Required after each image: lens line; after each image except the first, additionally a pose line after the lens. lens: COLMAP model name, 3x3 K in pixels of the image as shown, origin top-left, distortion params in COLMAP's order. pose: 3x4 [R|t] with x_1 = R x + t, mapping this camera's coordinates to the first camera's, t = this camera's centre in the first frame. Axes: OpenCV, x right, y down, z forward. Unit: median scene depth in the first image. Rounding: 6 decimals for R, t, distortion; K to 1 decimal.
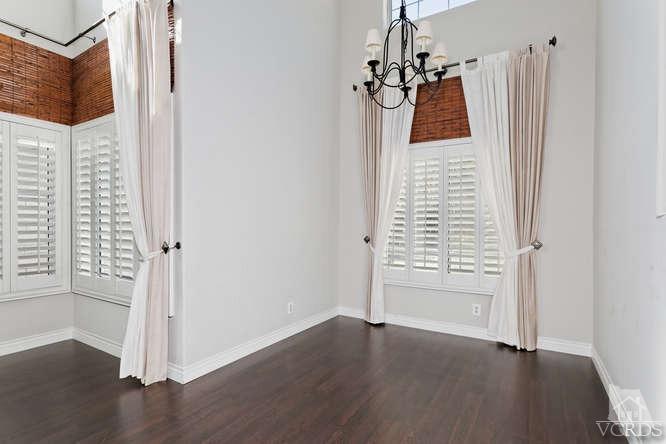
lens RADIAL K [[313.7, 0, 335.4], [0, 313.7, 258.3], [0, 0, 1]] dist [0.000486, 0.000649]
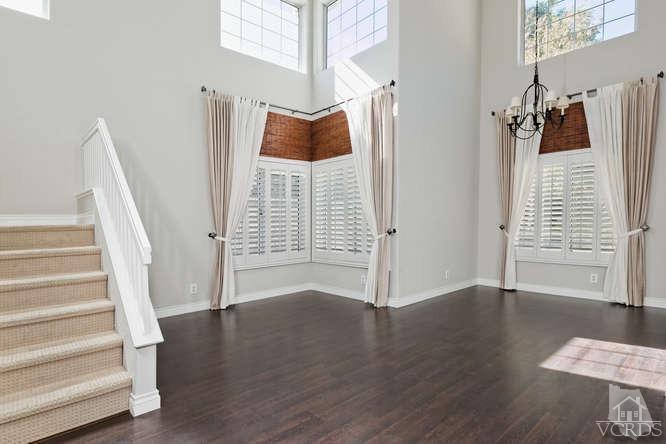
lens RADIAL K [[341.8, 0, 341.7], [0, 341.8, 258.6], [0, 0, 1]] dist [0.000302, -0.000116]
pose [[0.961743, 0.007519, -0.273850, -0.188179], [-0.003643, 0.999886, 0.014659, 0.066181], [0.273929, -0.013101, 0.961661, -0.708999]]
